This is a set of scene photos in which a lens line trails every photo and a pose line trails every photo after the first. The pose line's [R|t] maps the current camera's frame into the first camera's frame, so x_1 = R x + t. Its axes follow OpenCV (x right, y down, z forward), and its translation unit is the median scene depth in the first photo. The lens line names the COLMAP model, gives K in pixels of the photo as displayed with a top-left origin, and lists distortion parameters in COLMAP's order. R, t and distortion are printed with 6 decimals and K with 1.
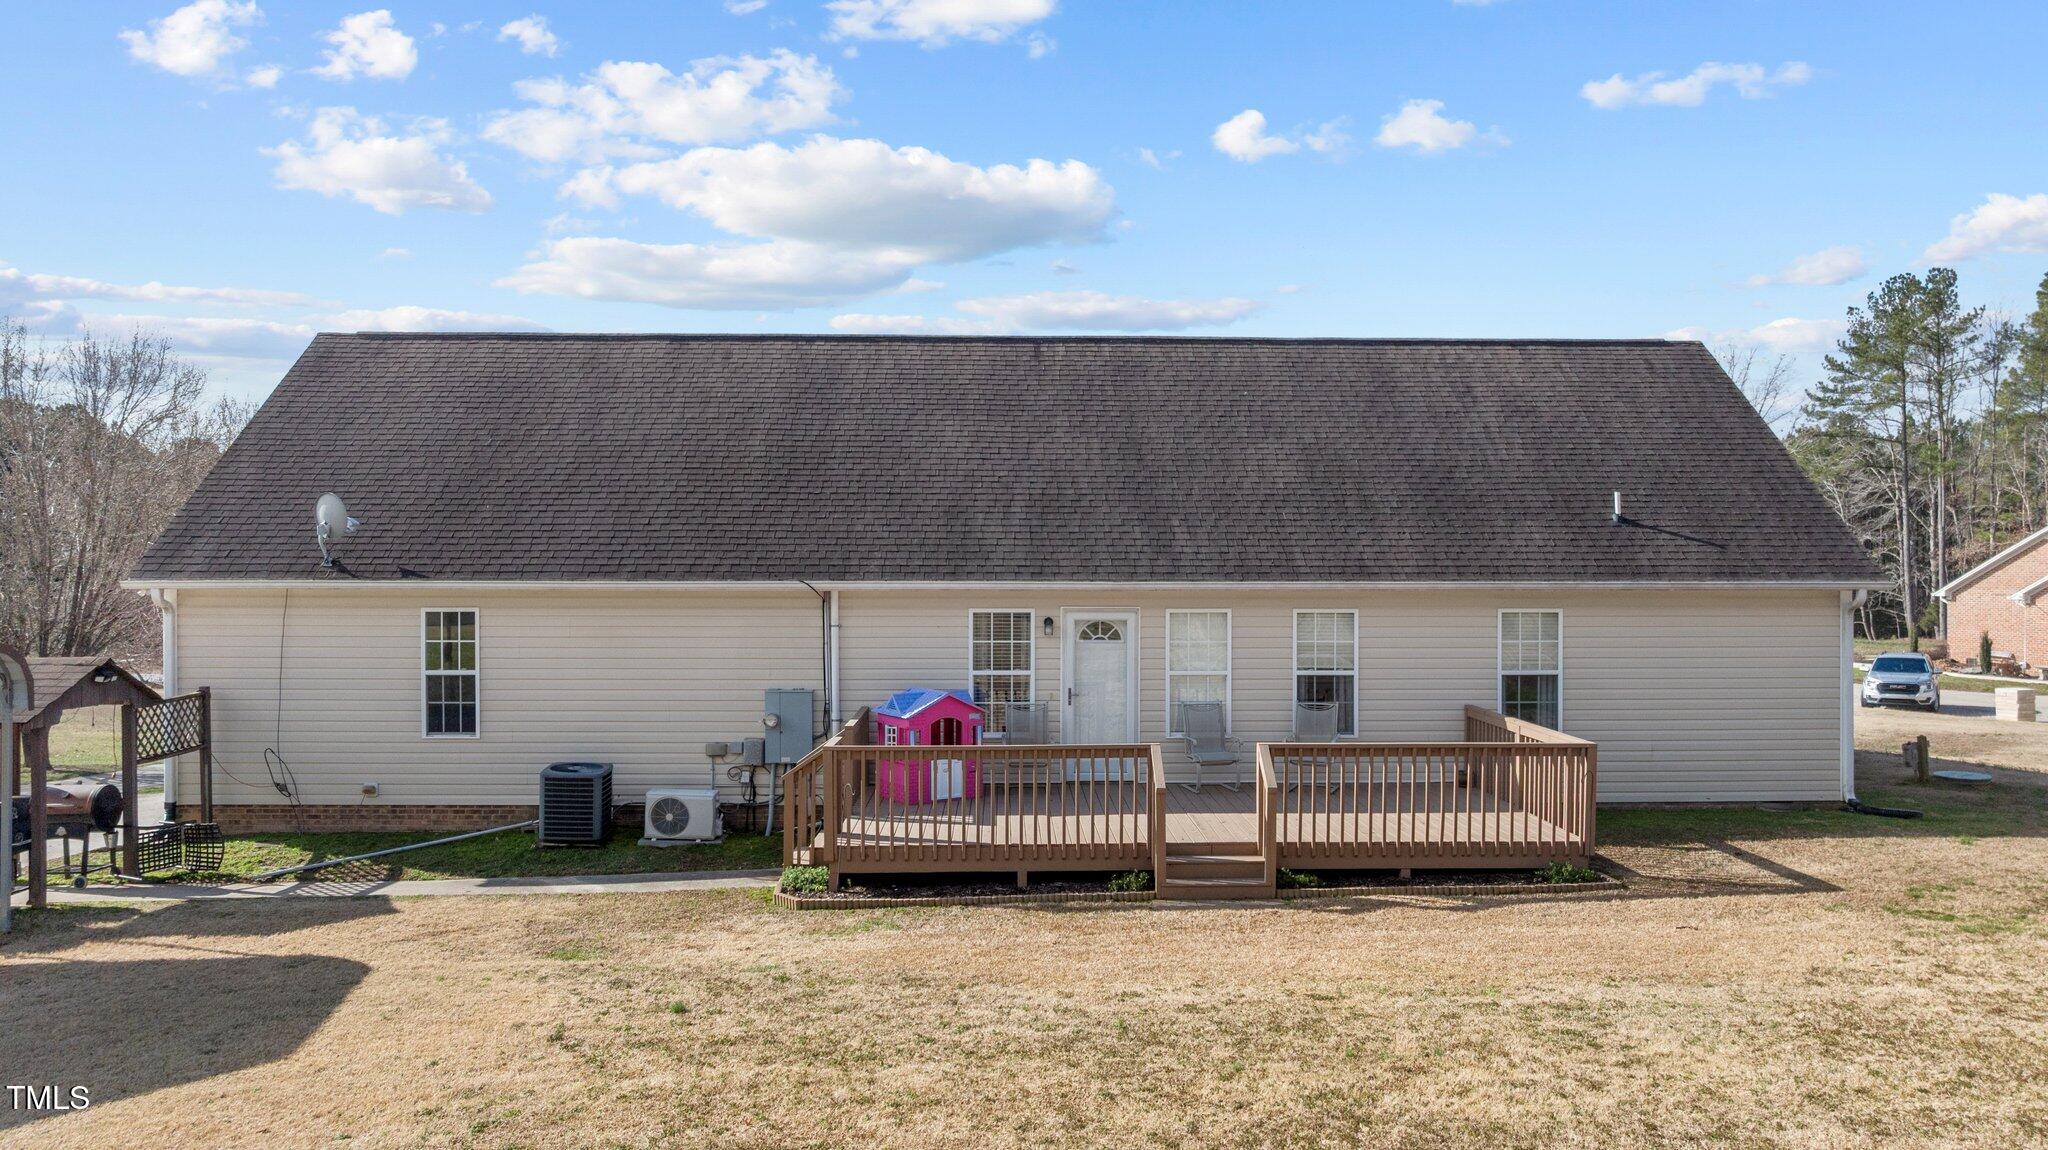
lens RADIAL K [[1421.4, 0, 1024.0], [0, 1421.4, 575.0], [0, 0, 1]] dist [-0.004536, -0.001611]
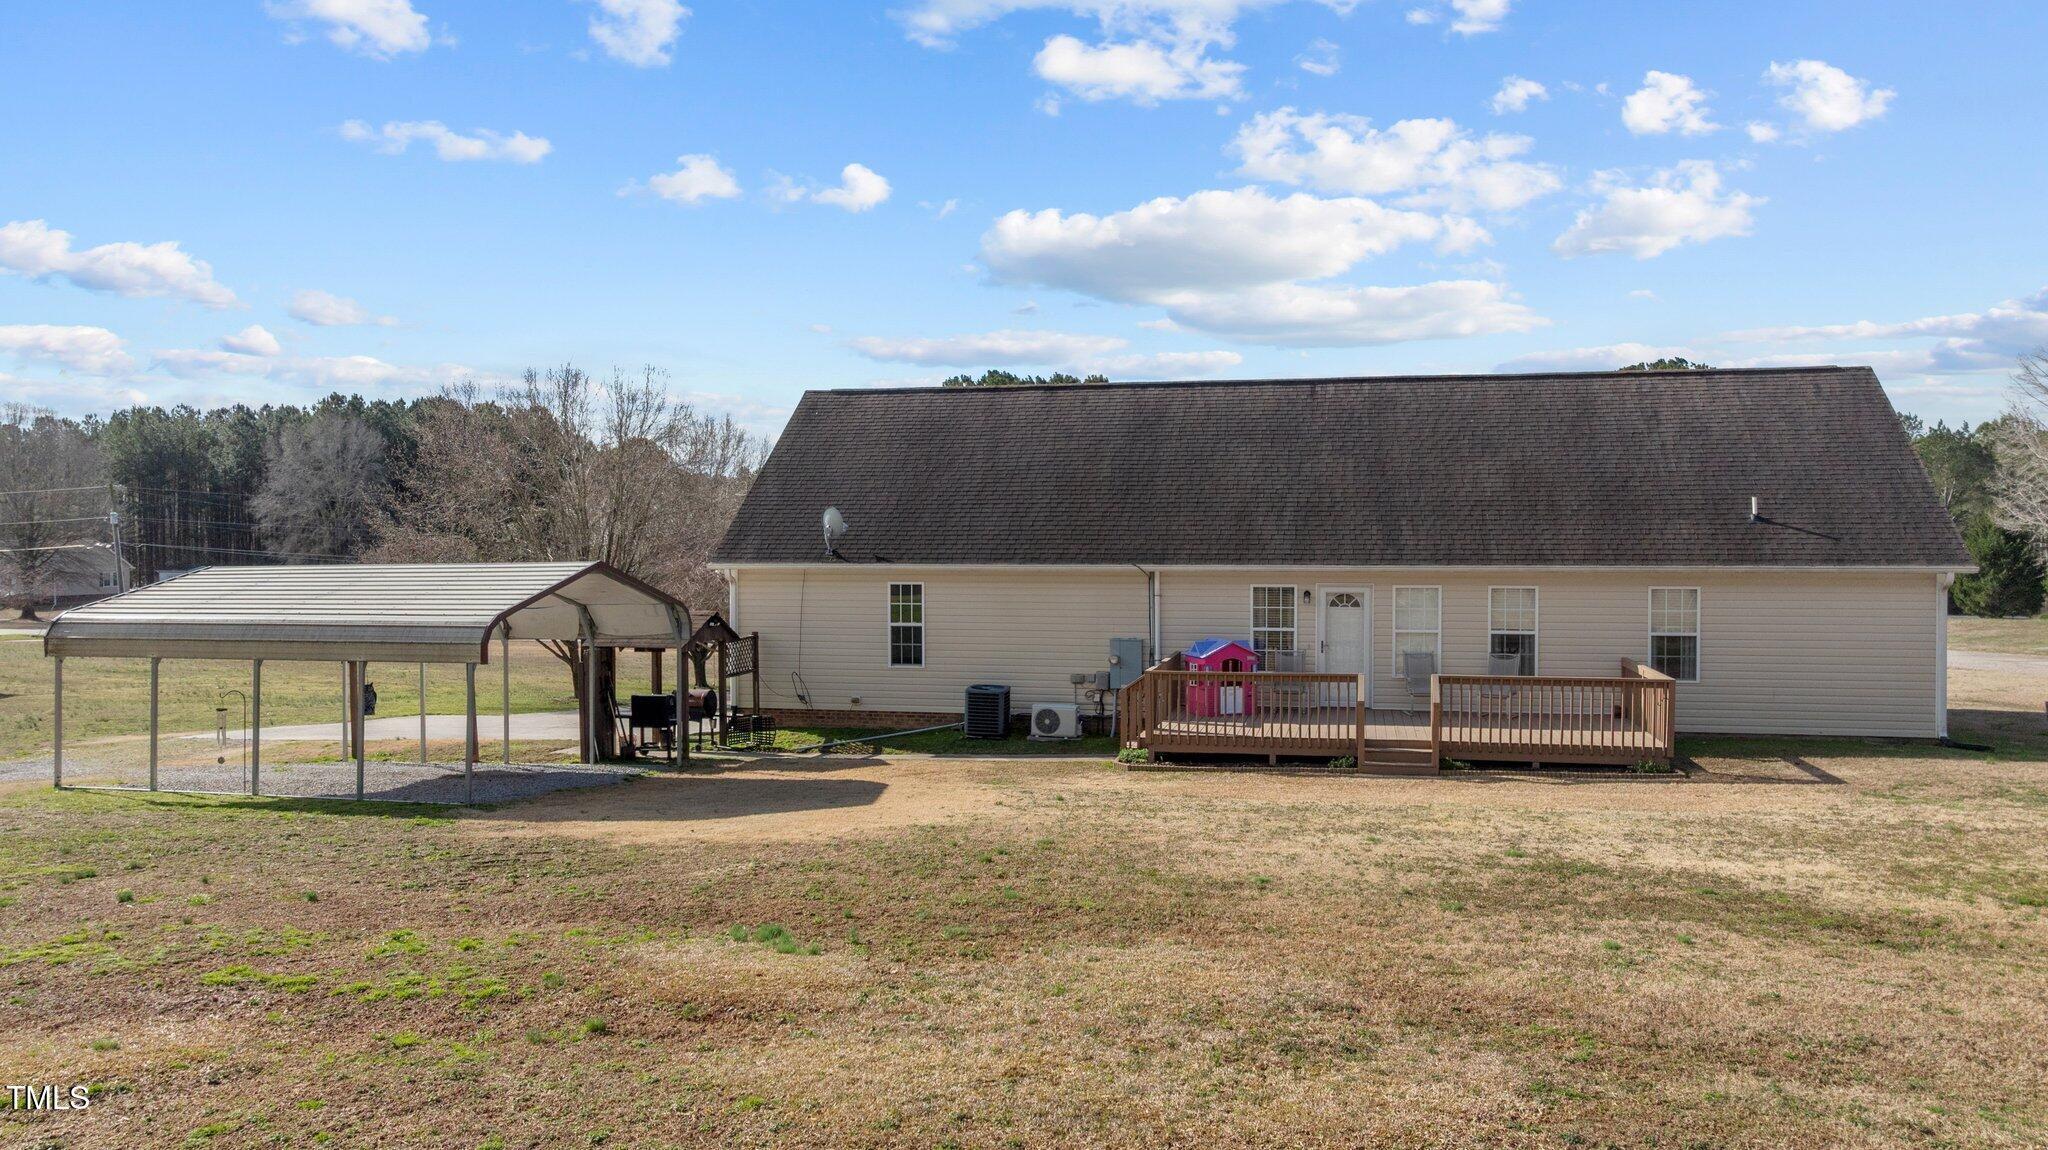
lens RADIAL K [[1501.4, 0, 1024.0], [0, 1501.4, 575.0], [0, 0, 1]] dist [-0.002171, -0.000181]
pose [[0.970151, 0.003464, -0.242476, 0.107342], [0.000844, 0.999844, 0.017660, -0.012431], [0.242500, -0.017338, 0.969997, -0.524566]]
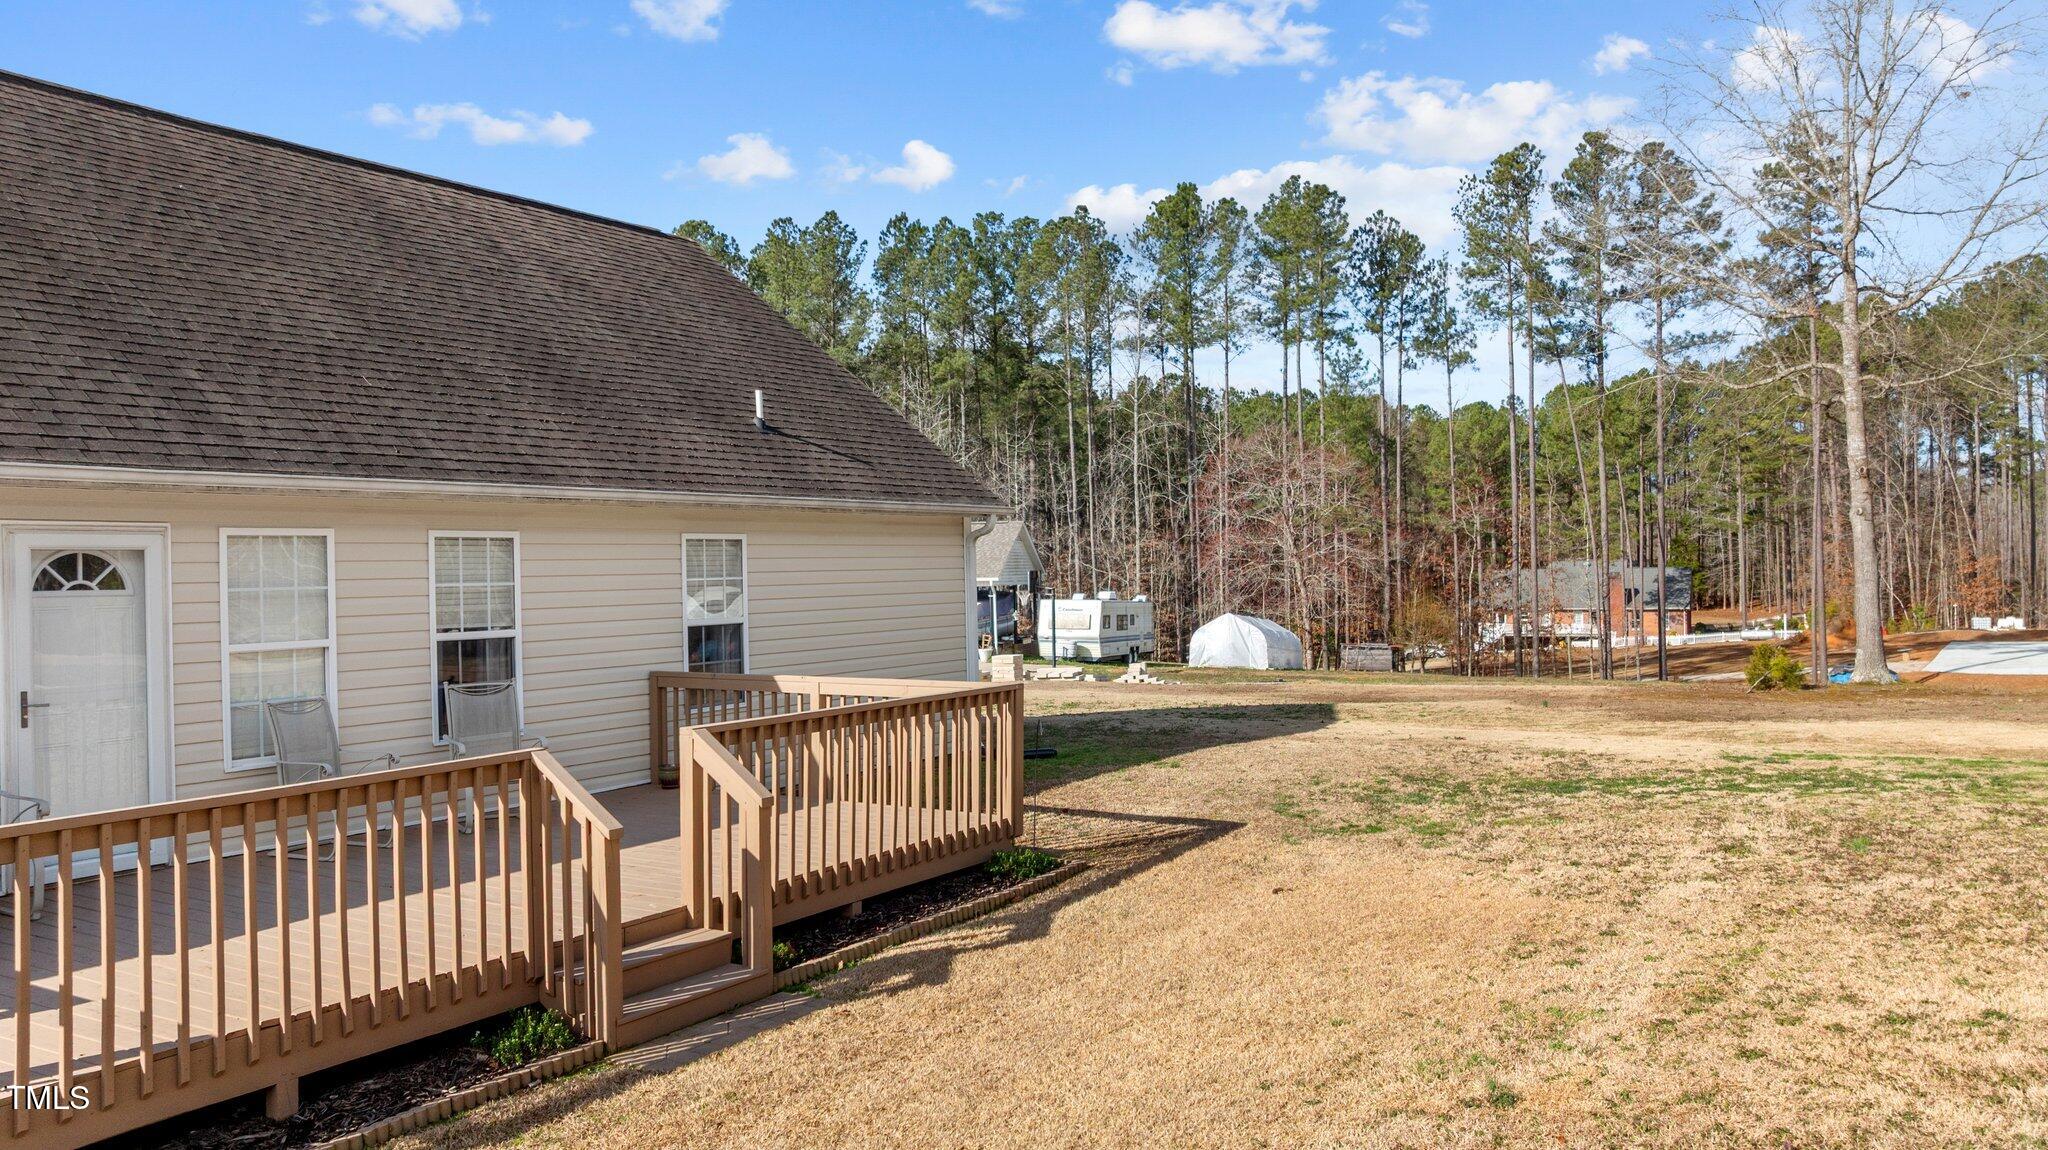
lens RADIAL K [[1516.1, 0, 1024.0], [0, 1516.1, 575.0], [0, 0, 1]] dist [-0.004269, -0.002101]
pose [[0.548820, -0.012567, 0.835846, -0.207867], [0.022104, 0.999756, 0.000519, 0.048204], [-0.835648, 0.018191, 0.548964, 0.448695]]
